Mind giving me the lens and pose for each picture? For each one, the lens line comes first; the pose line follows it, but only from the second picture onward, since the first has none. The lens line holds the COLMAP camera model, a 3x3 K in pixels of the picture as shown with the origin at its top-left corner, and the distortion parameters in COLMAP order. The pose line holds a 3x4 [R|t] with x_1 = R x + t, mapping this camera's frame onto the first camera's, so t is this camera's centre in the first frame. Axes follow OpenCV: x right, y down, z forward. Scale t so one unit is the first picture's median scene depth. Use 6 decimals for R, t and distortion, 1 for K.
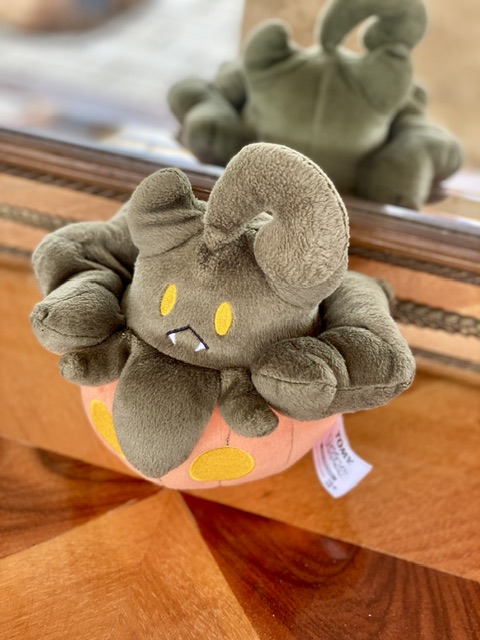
lens RADIAL K [[966.0, 0, 240.0], [0, 966.0, 320.0], [0, 0, 1]] dist [0.077065, -0.166280]
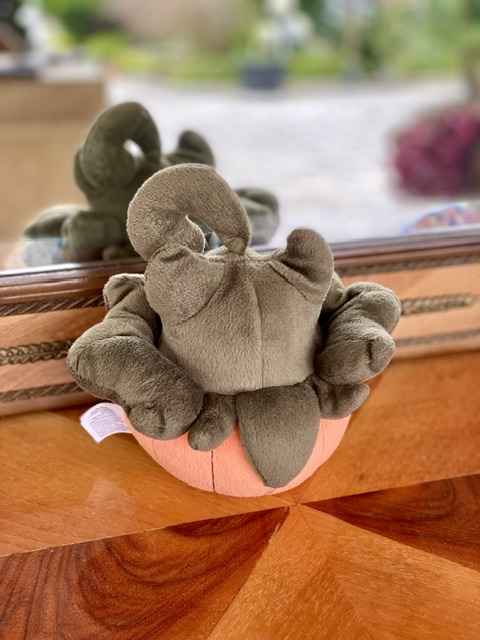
lens RADIAL K [[970.7, 0, 240.0], [0, 970.7, 320.0], [0, 0, 1]] dist [0.062238, -0.110657]
pose [[0.809804, -0.297252, 0.505825, -0.656138], [0.402252, 0.908914, -0.109857, 0.080765], [-0.427096, 0.292432, 0.855612, 0.003831]]
